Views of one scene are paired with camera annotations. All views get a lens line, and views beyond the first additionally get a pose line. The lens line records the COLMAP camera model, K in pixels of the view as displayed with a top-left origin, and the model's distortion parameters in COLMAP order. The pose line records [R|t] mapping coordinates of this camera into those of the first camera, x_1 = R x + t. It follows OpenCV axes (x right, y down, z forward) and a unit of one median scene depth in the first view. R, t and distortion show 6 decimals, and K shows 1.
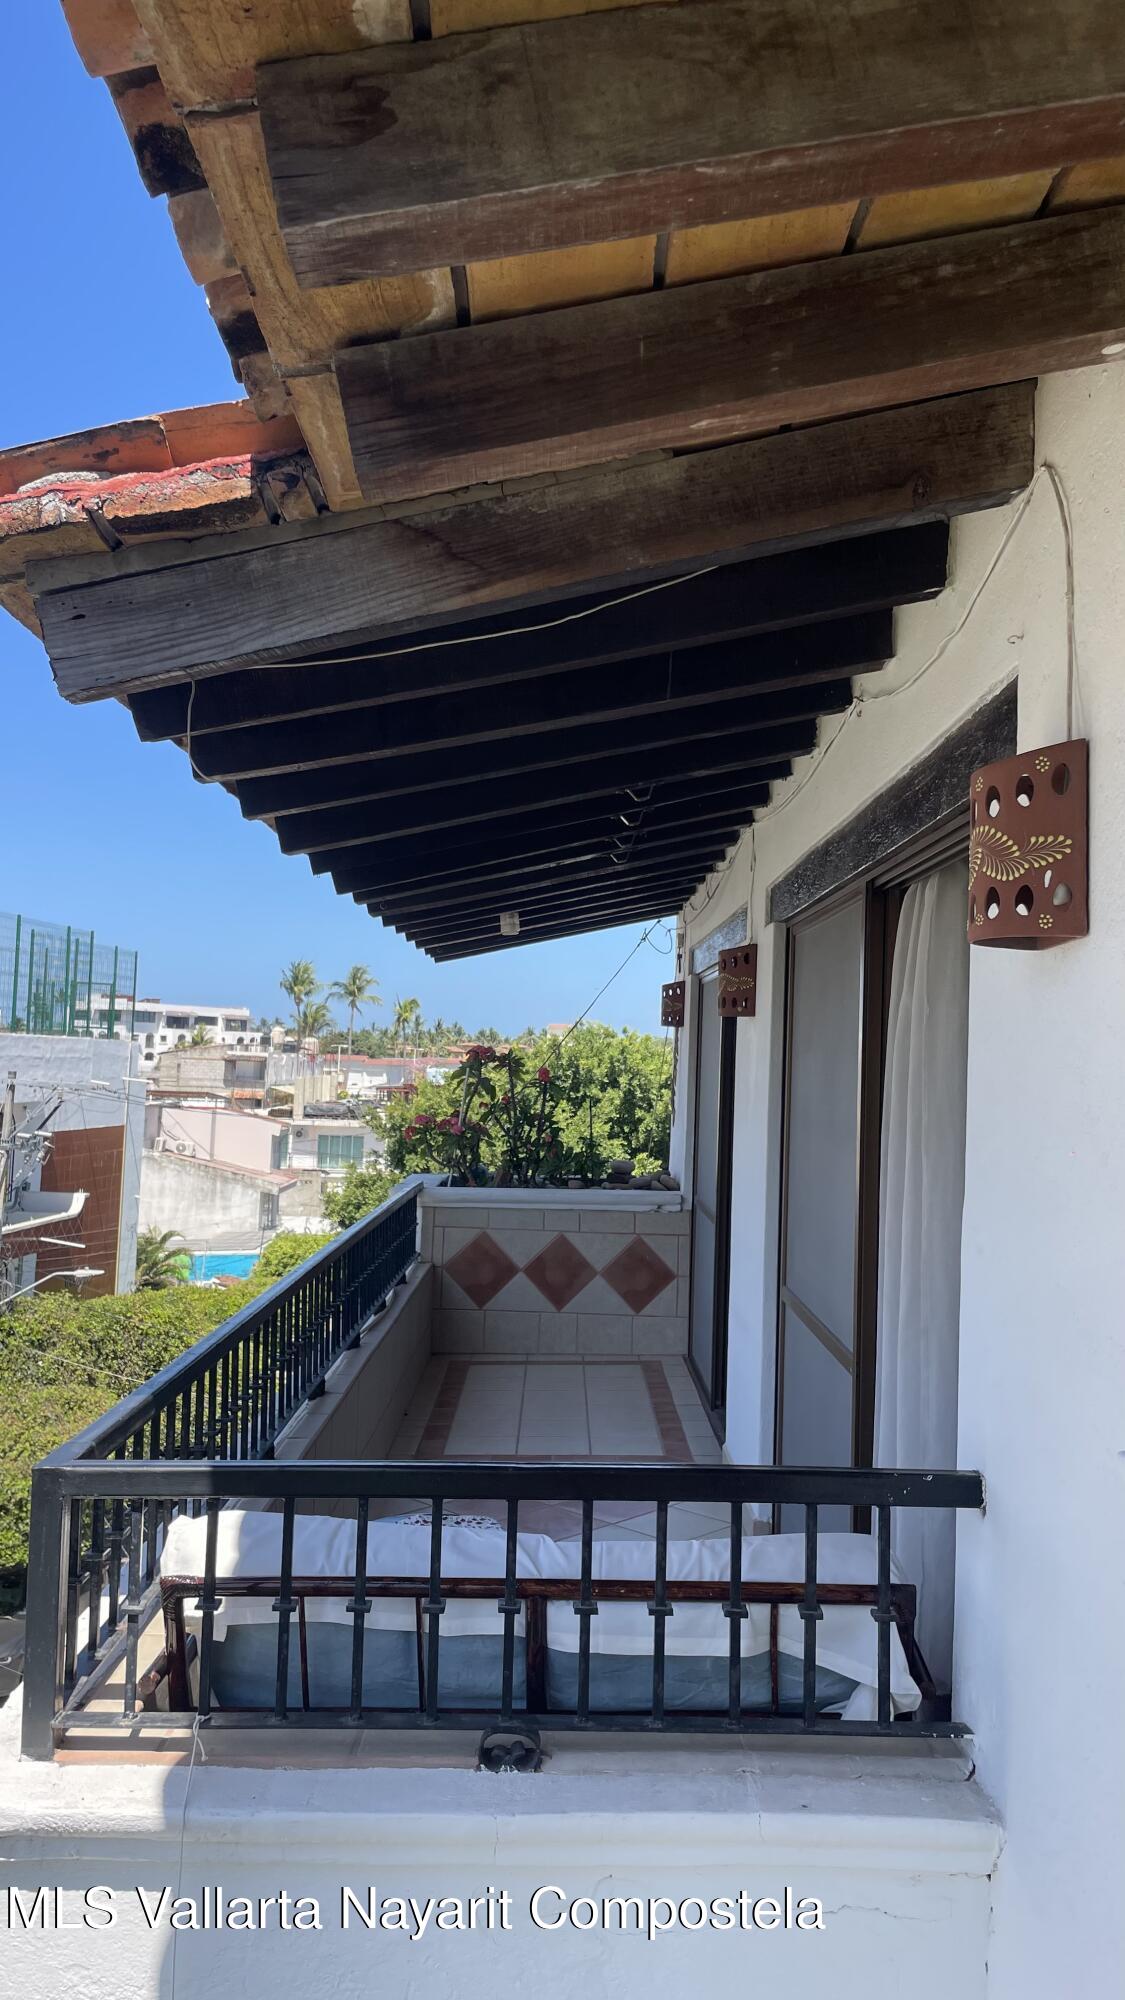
lens RADIAL K [[1520.0, 0, 565.8], [0, 1520.0, 998.9], [0, 0, 1]] dist [0.005834, 0.000205]
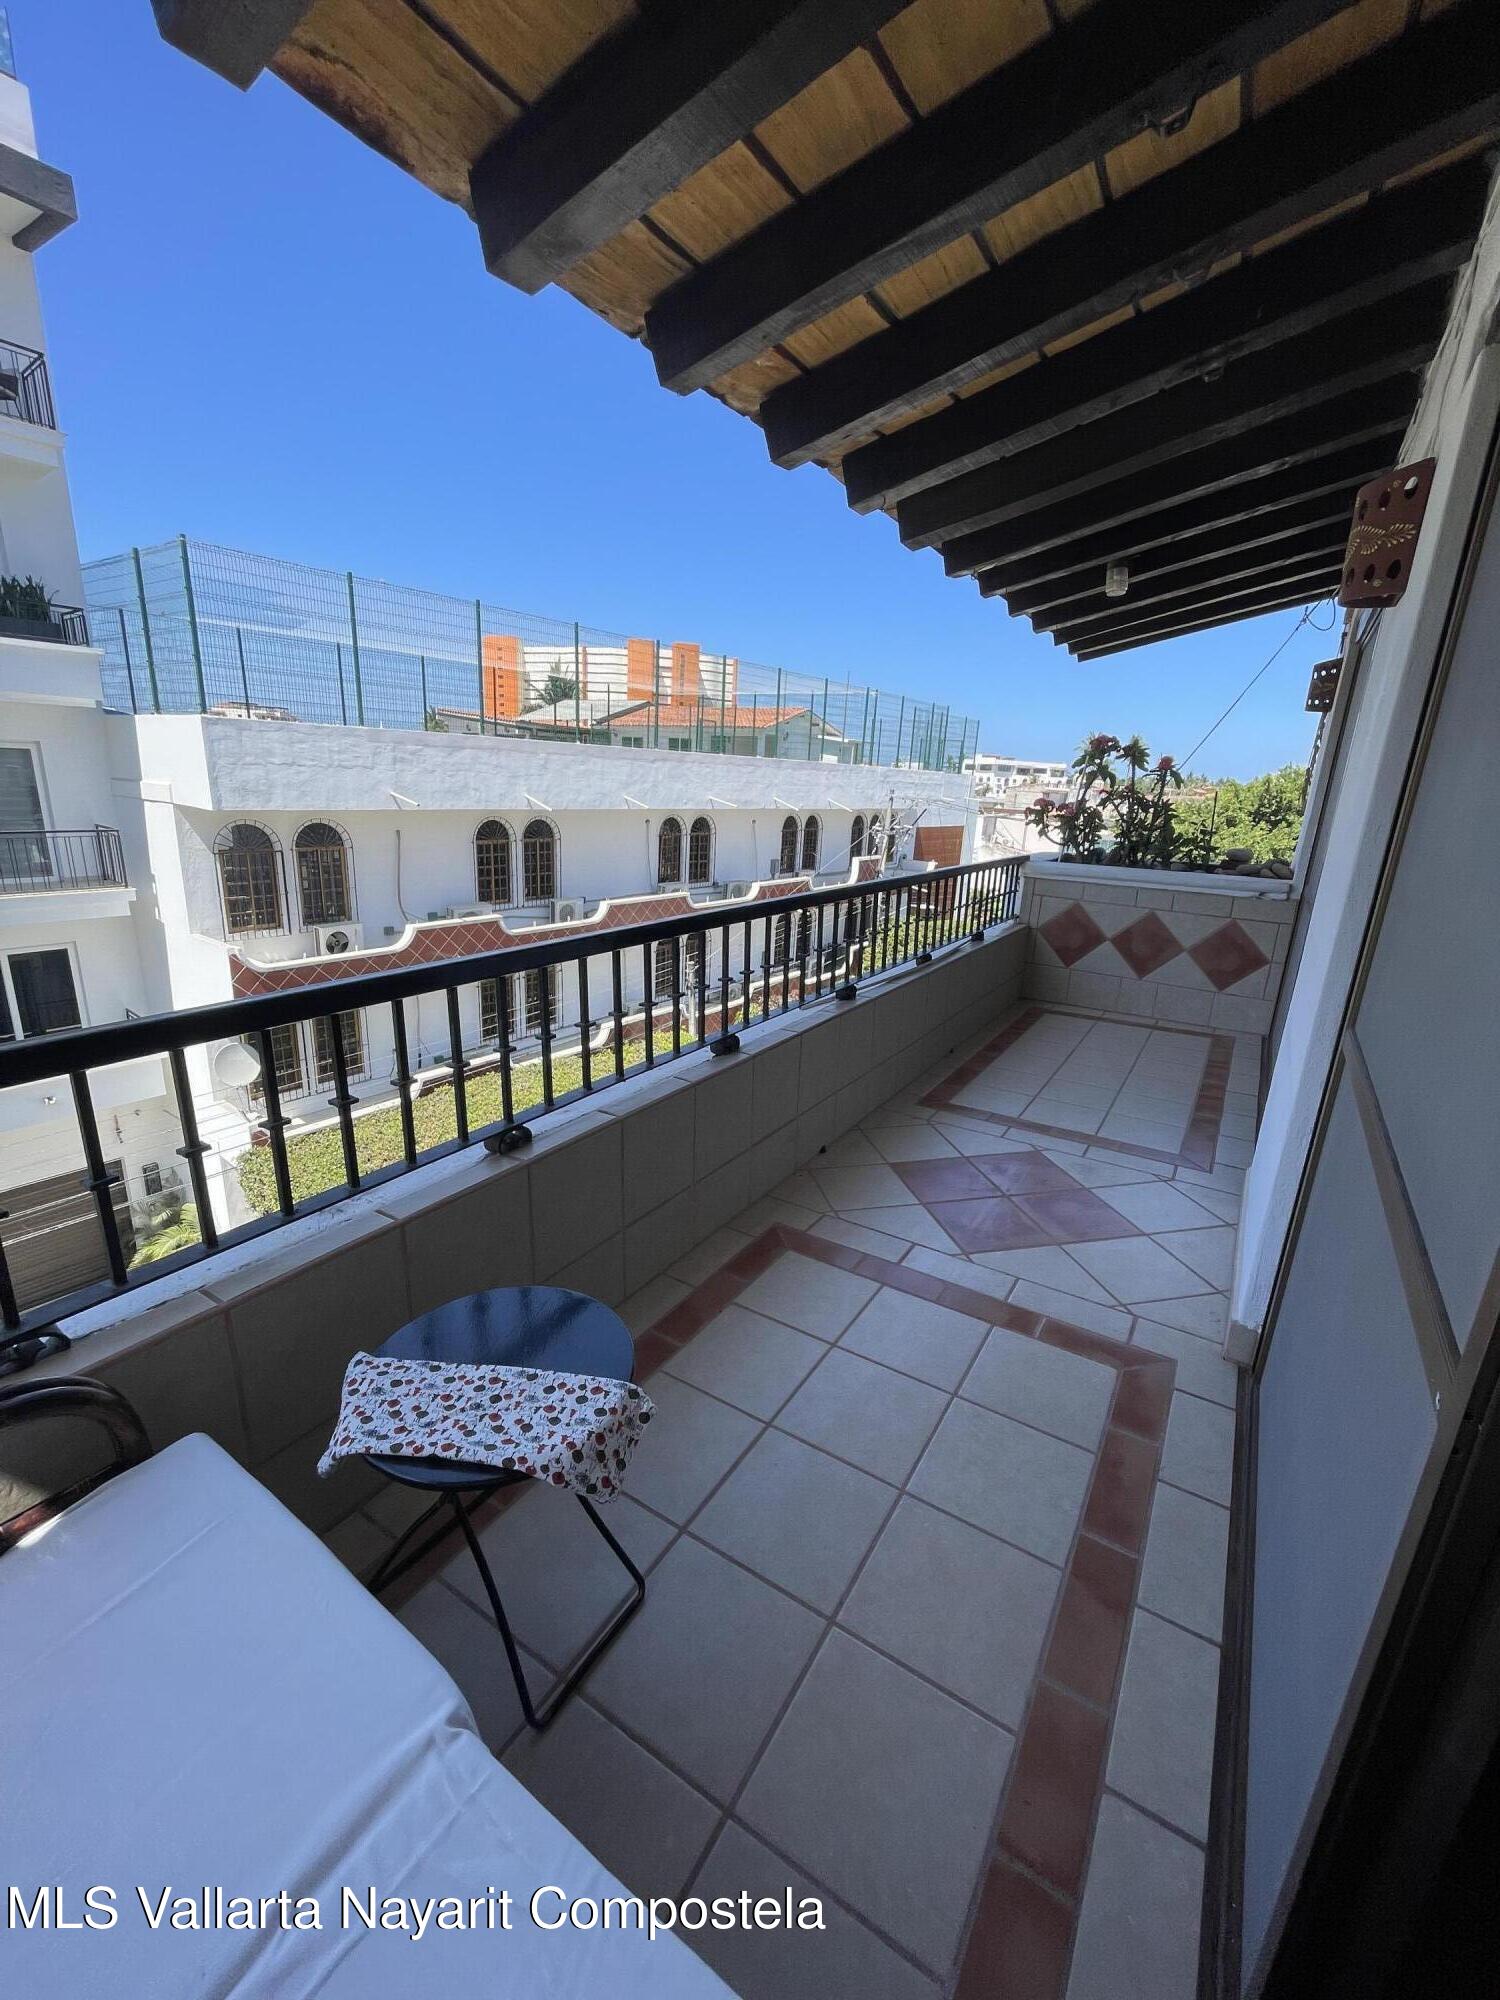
lens RADIAL K [[800.7, 0, 740.3], [0, 800.7, 1003.2], [0, 0, 1]] dist [-0.001556, -0.000034]
pose [[0.836241, 0.155893, -0.525735, 0.058722], [0.004424, 0.956789, 0.290749, 0.046416], [0.548344, -0.245462, 0.799417, 0.340184]]
